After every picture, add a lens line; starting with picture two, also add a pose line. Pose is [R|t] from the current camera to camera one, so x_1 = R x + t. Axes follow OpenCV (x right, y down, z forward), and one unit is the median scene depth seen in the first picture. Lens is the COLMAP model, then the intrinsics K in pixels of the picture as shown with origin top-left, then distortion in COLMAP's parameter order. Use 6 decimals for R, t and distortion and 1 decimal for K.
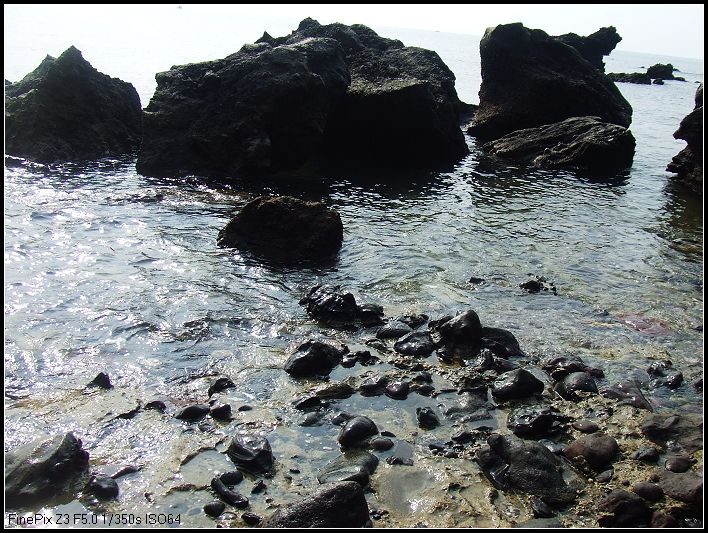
lens RADIAL K [[746.1, 0, 354.0], [0, 746.1, 266.5], [0, 0, 1]] dist [-0.071284, 0.024745]
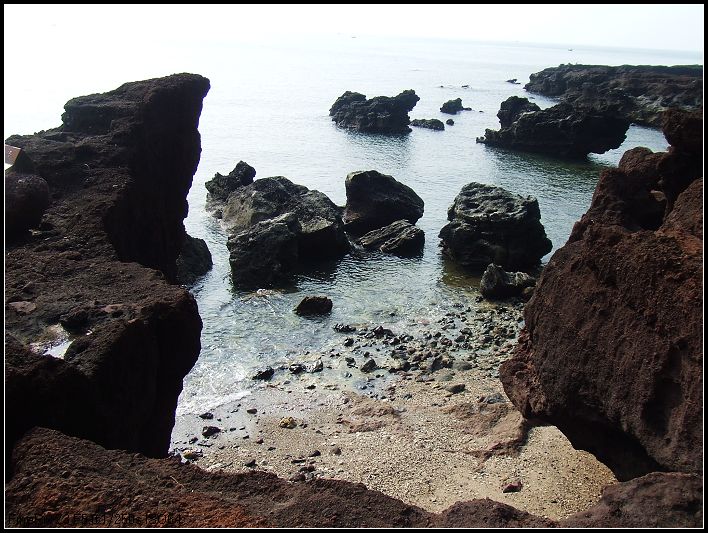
lens RADIAL K [[746.1, 0, 354.0], [0, 746.1, 266.5], [0, 0, 1]] dist [-0.071284, 0.024745]
pose [[0.969241, -0.118899, 0.215487, -0.374845], [0.118438, 0.992847, 0.015098, -0.155417], [-0.215741, 0.010889, 0.976390, -1.347589]]
